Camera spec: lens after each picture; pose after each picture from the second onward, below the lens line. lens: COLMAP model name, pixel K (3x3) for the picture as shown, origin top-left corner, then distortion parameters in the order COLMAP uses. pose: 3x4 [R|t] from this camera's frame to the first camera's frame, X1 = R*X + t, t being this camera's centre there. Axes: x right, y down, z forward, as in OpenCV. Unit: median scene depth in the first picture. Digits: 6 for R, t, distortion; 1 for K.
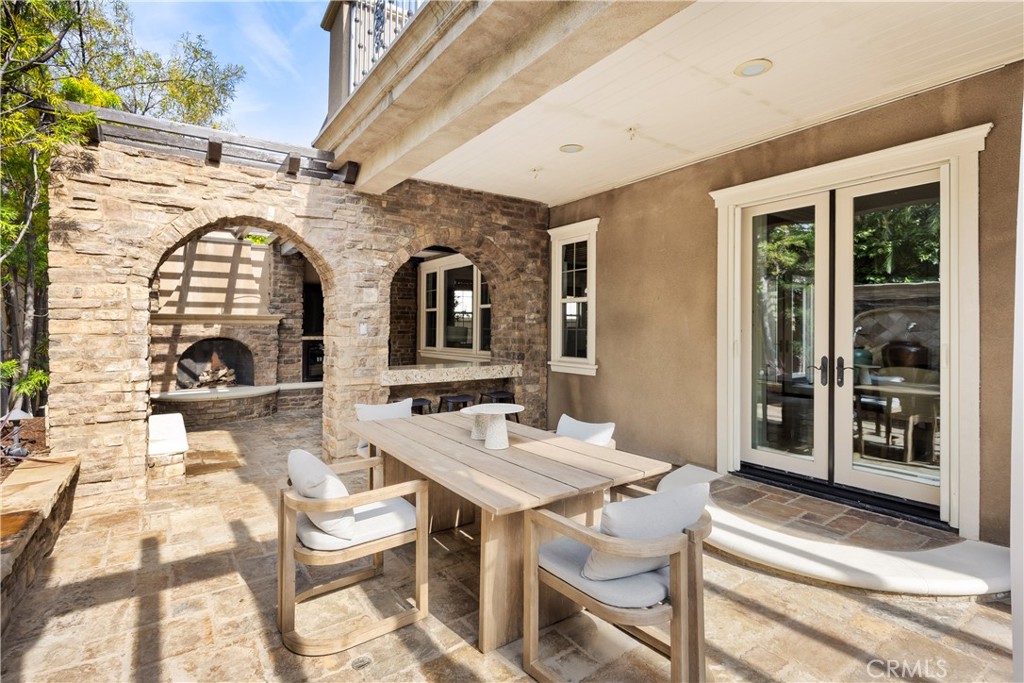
lens RADIAL K [[491.1, 0, 526.7], [0, 491.1, 326.0], [0, 0, 1]] dist [-0.013493, 0.001741]
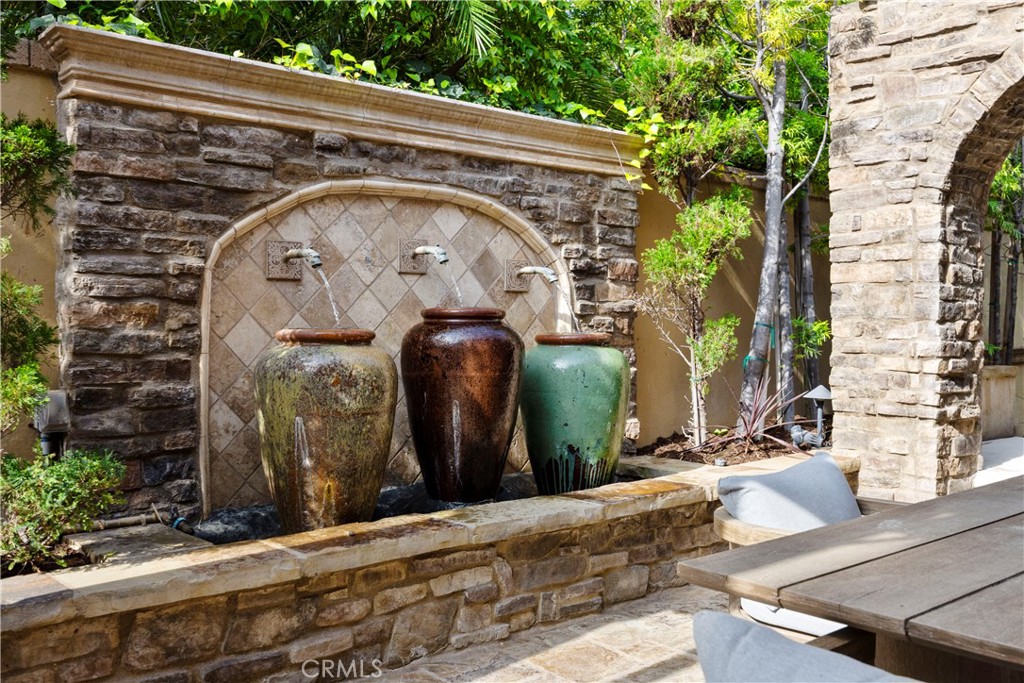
lens RADIAL K [[978.7, 0, 506.4], [0, 978.7, 332.3], [0, 0, 1]] dist [-0.009200, 0.000000]
pose [[0.085992, 0.010035, -0.996245, 0.245530], [-0.001163, 0.999950, 0.009972, 0.042677], [0.996295, 0.000301, 0.085999, 0.219540]]
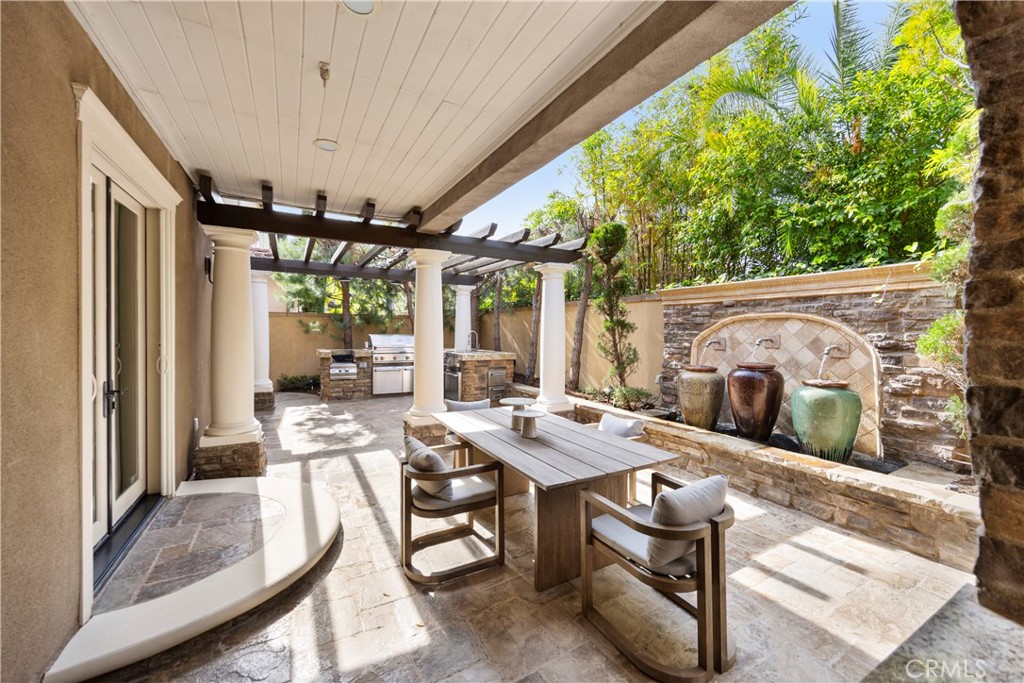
lens RADIAL K [[400.9, 0, 517.6], [0, 400.9, 343.6], [0, 0, 1]] dist [0.006070, 0.000091]
pose [[-0.992177, -0.018440, 0.123467, -0.083943], [-0.015240, 0.999524, 0.026810, -0.011482], [-0.123903, 0.024718, -0.991986, 0.964453]]
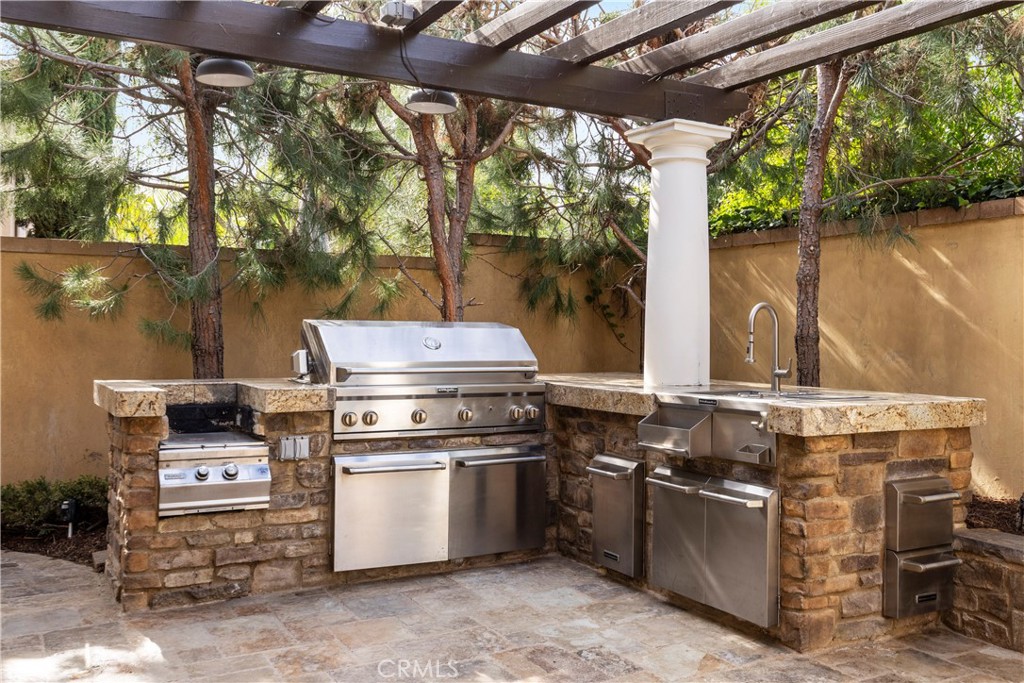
lens RADIAL K [[930.5, 0, 518.0], [0, 930.5, 341.5], [0, 0, 1]] dist [0.015609, 0.000000]
pose [[-0.992184, -0.015042, 0.123876, 0.338021], [-0.014552, 0.999882, 0.004858, 0.015091], [-0.123934, 0.003018, -0.992286, 0.391928]]
